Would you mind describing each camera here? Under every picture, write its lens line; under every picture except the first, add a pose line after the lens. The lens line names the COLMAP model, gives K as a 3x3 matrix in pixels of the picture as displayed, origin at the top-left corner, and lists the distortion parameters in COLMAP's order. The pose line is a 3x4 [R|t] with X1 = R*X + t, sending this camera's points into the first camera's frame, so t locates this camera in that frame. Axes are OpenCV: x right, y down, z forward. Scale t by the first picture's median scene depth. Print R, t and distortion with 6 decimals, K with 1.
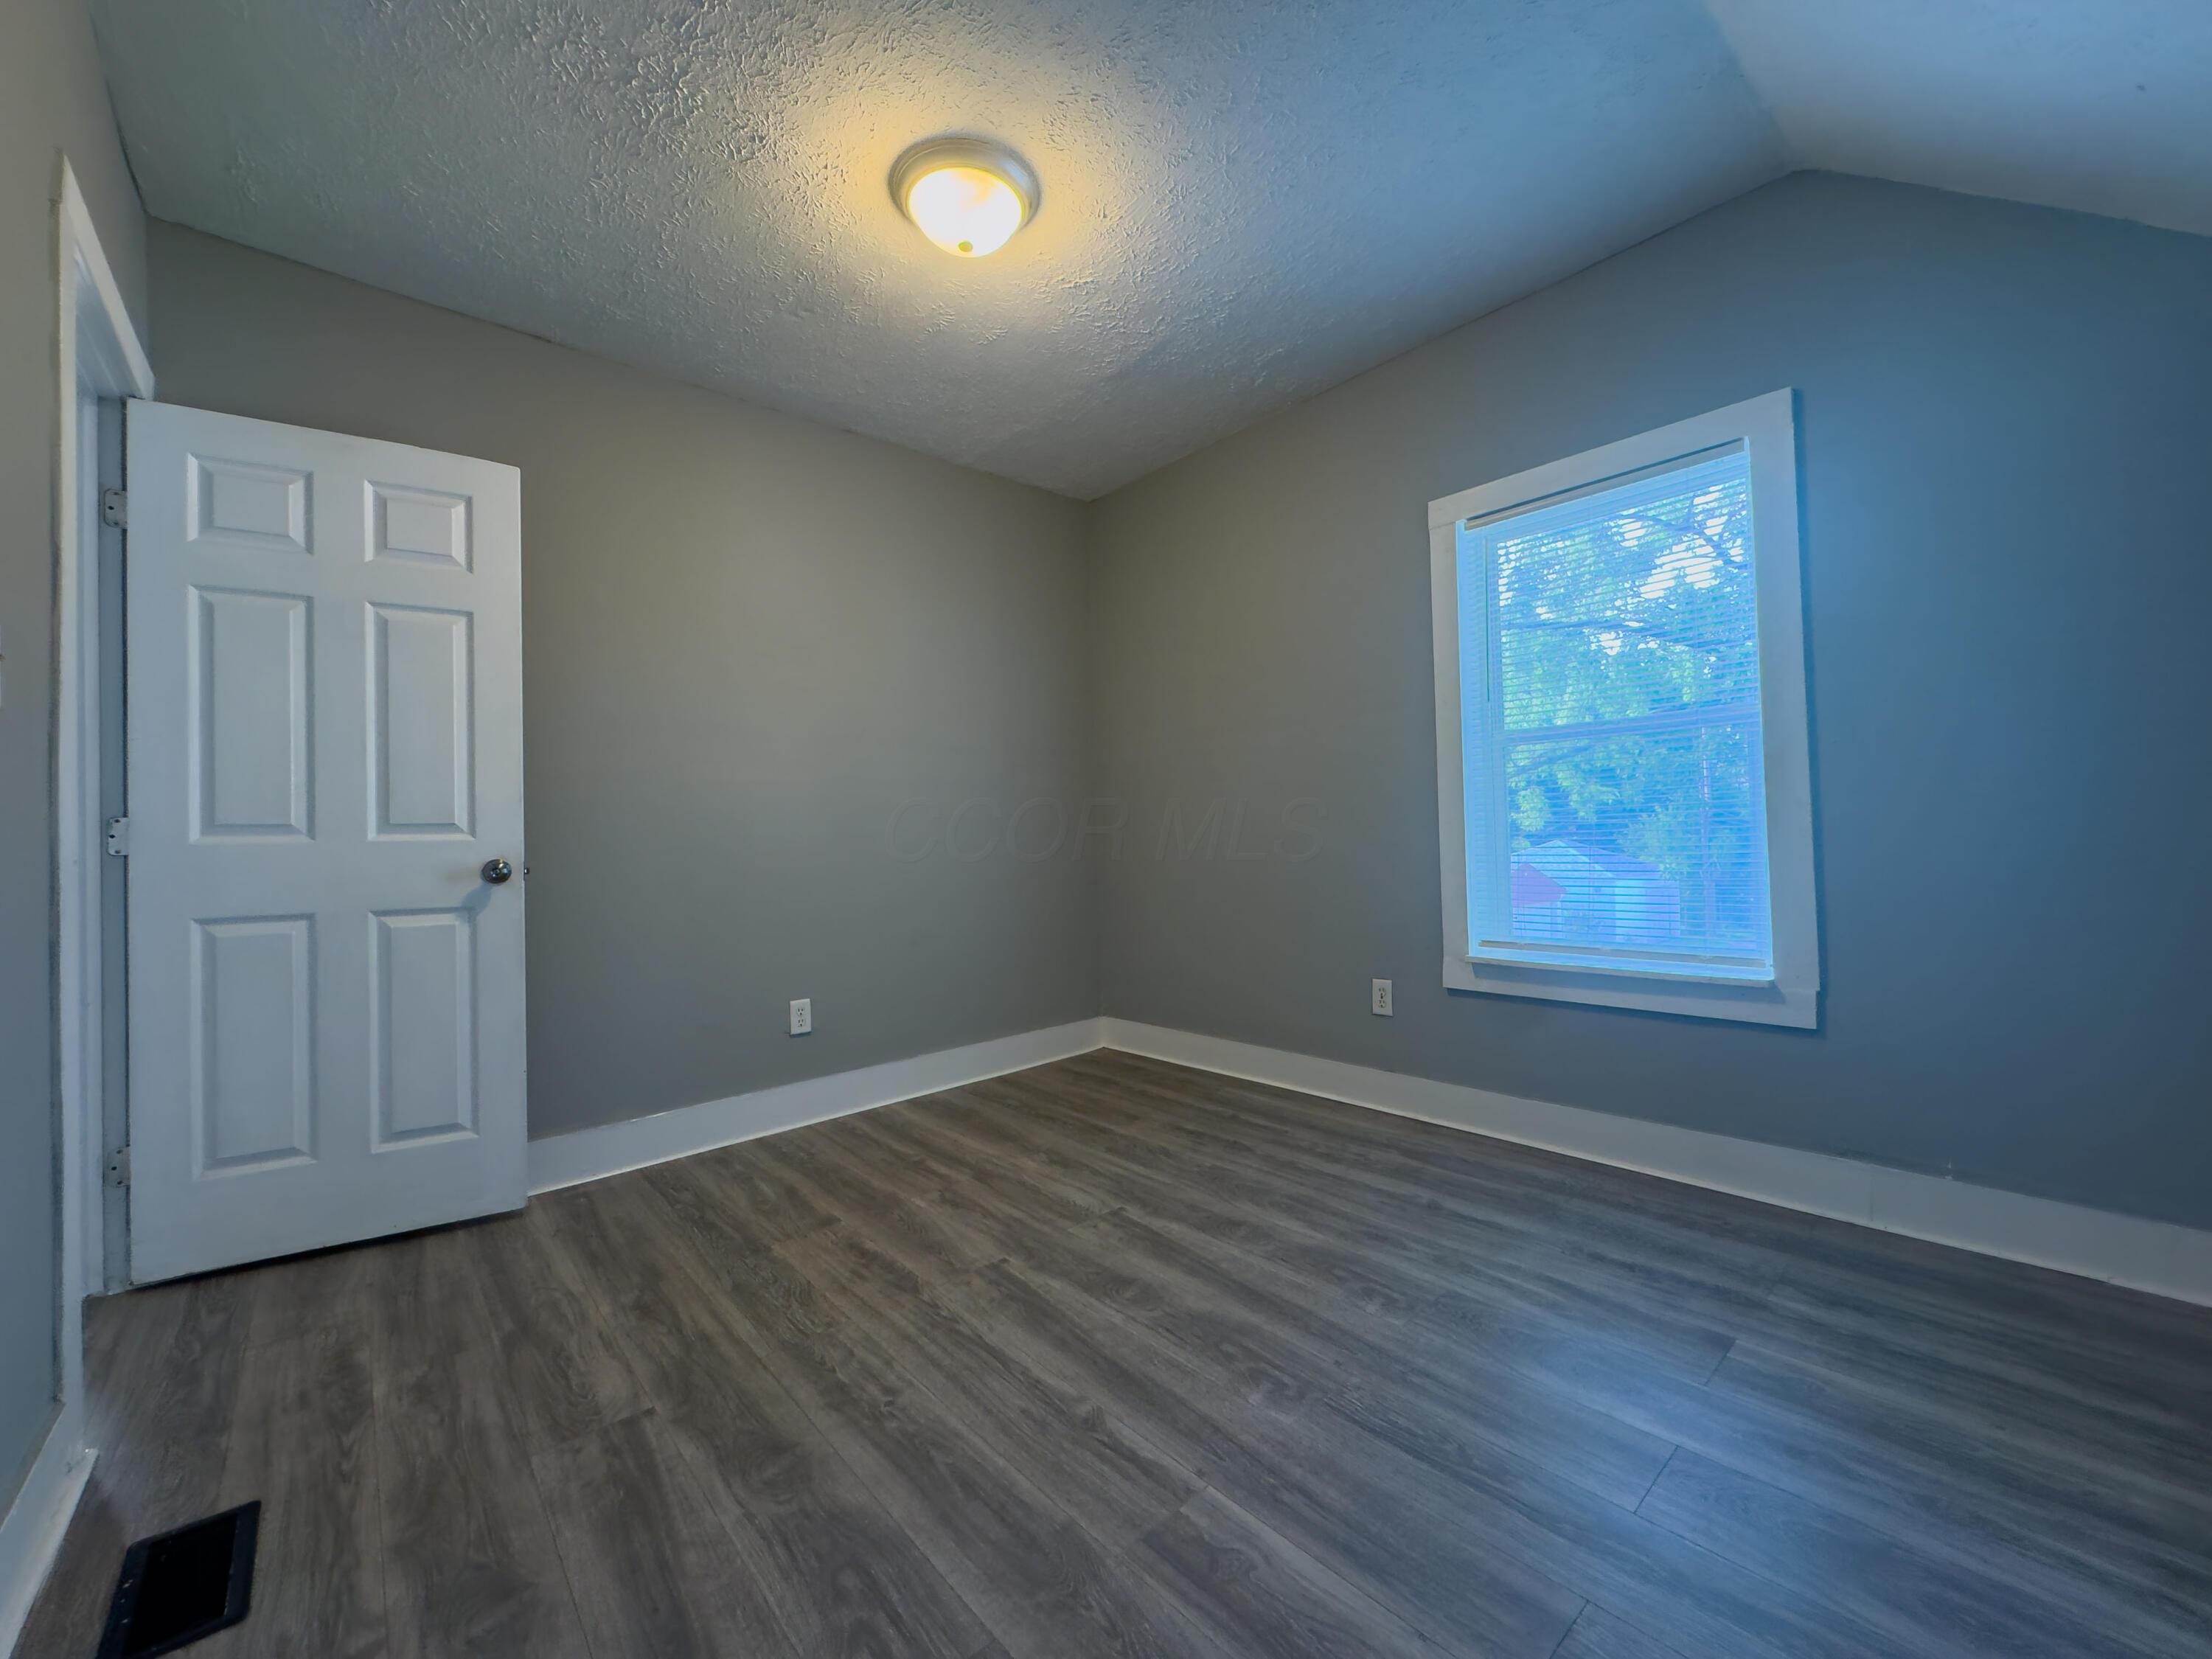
lens RADIAL K [[885.3, 0, 1106.0], [0, 885.3, 829.5], [0, 0, 1]] dist [-0.000473, -0.000106]
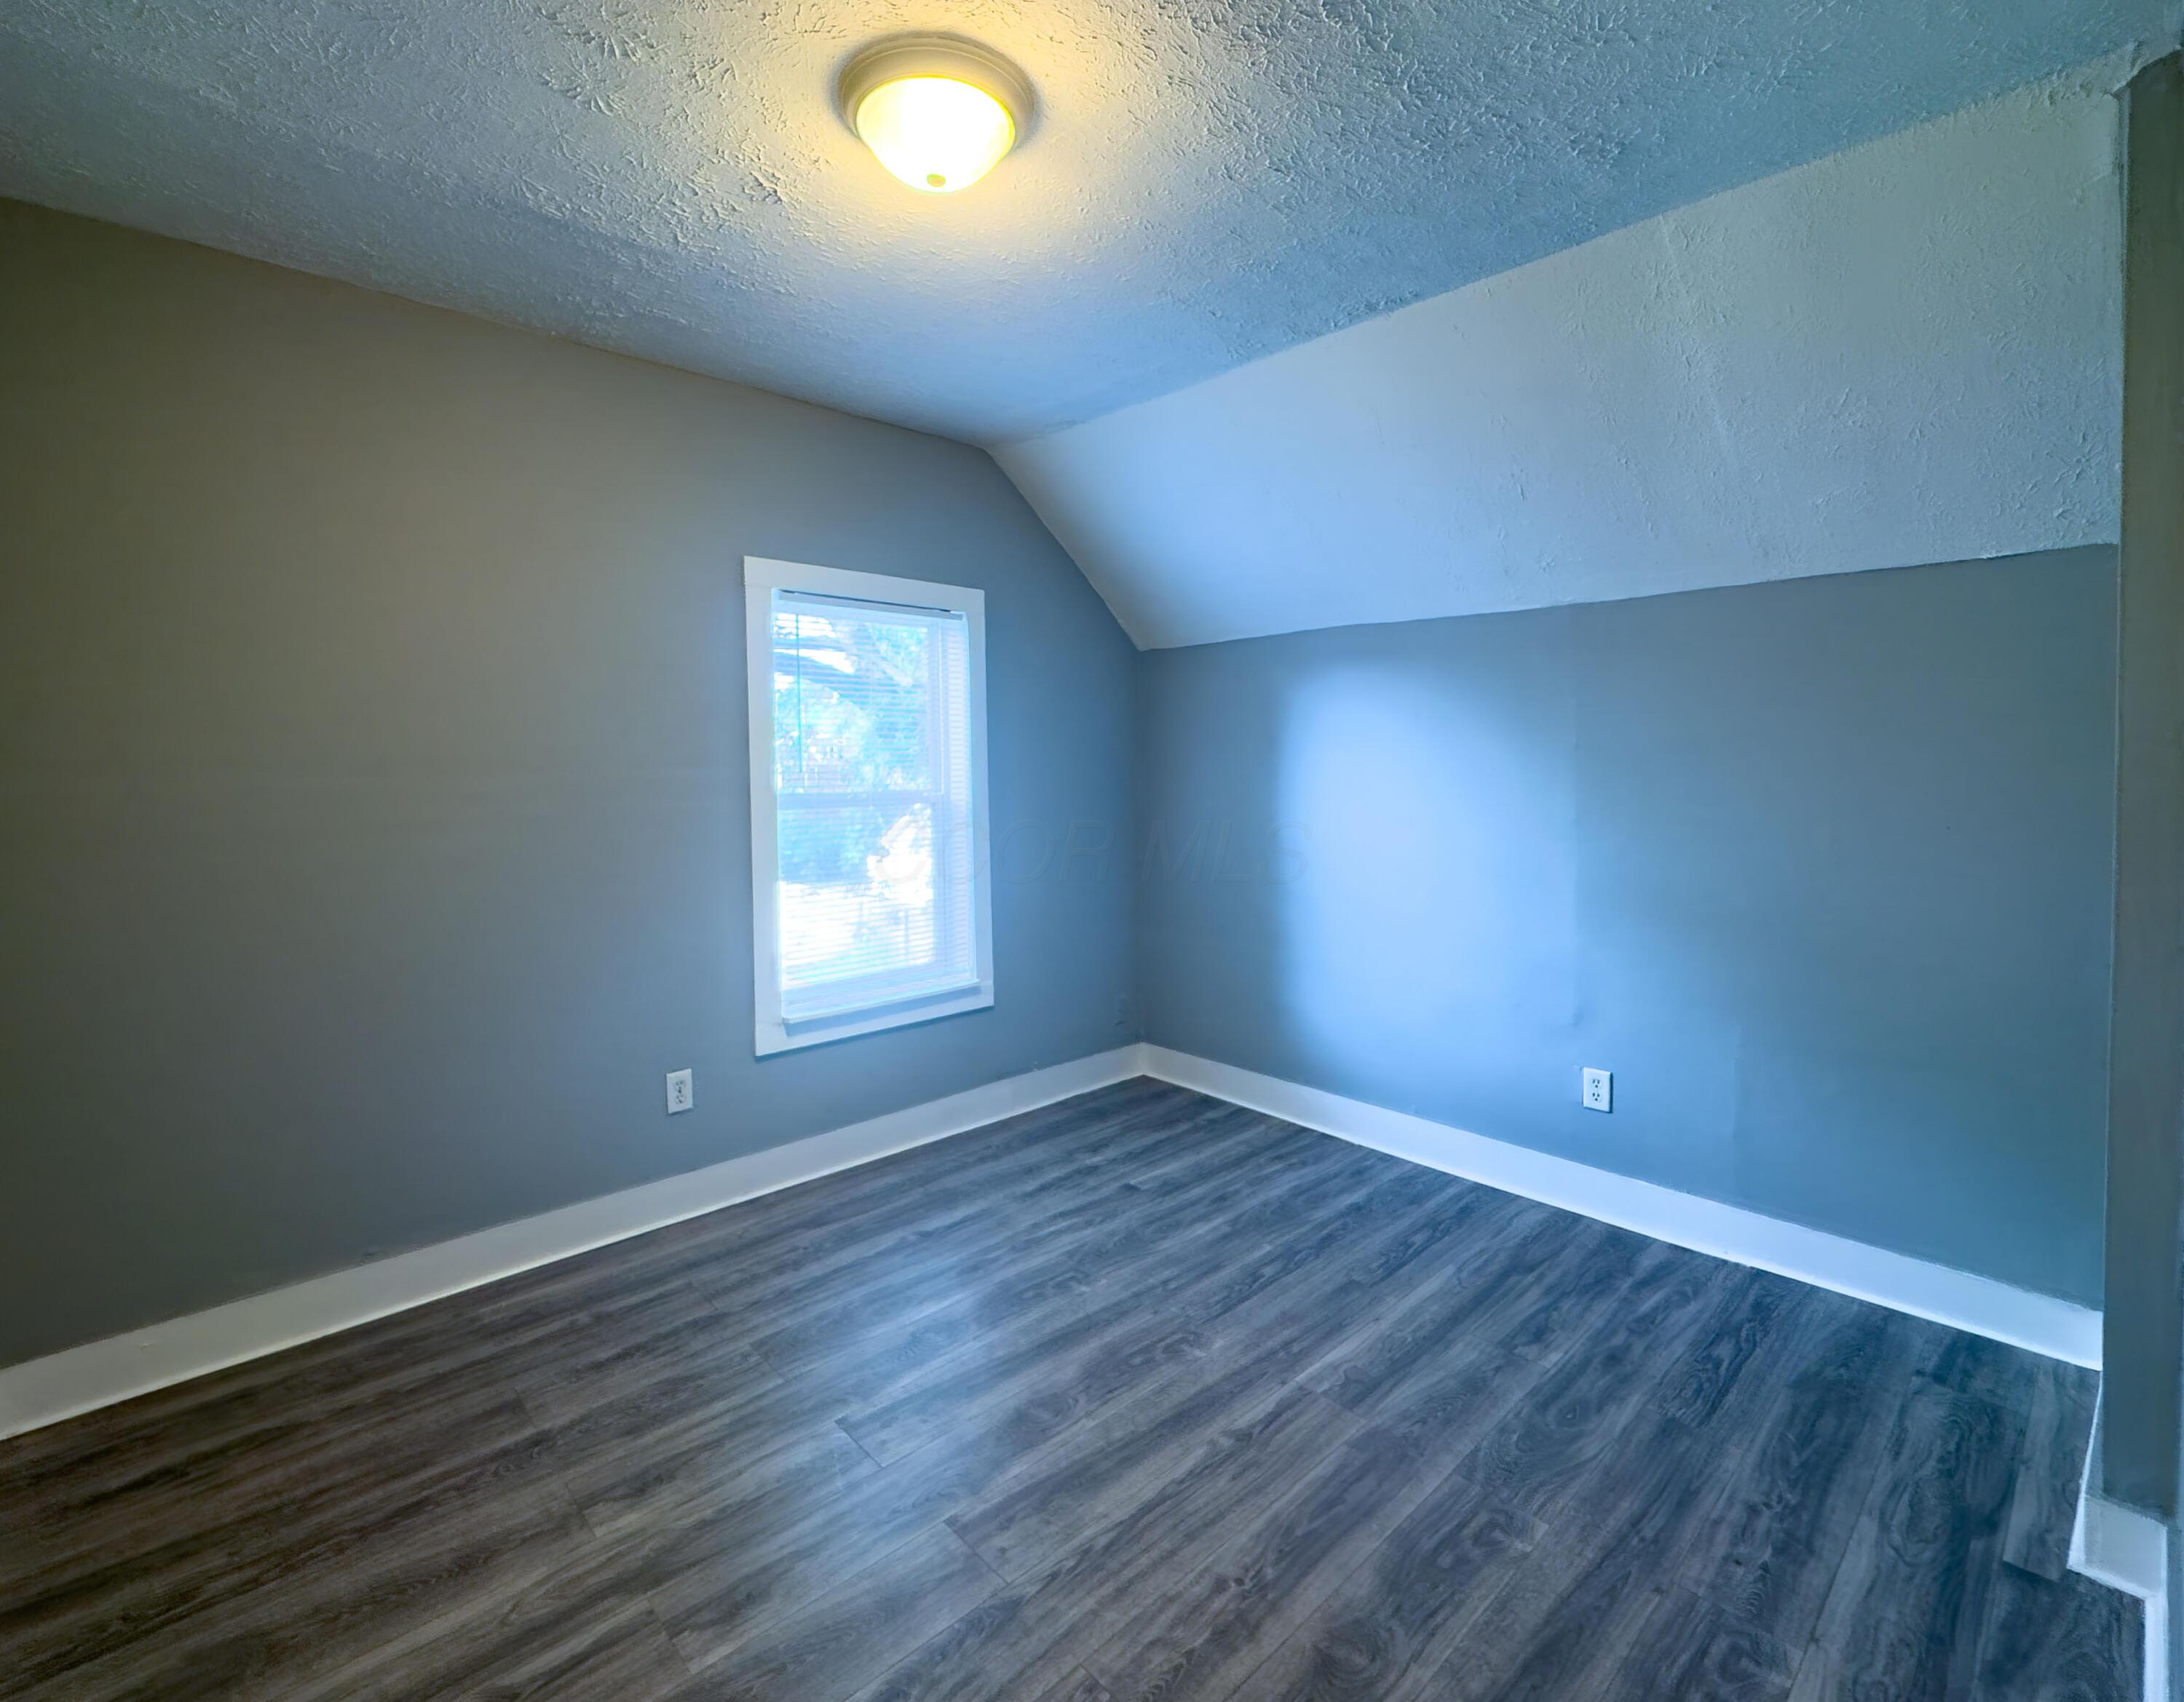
lens RADIAL K [[988.3, 0, 1089.9], [0, 988.3, 800.4], [0, 0, 1]] dist [-0.000896, -0.000320]
pose [[-0.033849, -0.006807, 0.999404, -1.116629], [-0.004808, 0.999966, 0.006648, -0.177172], [-0.999415, -0.004580, -0.033881, 1.027803]]
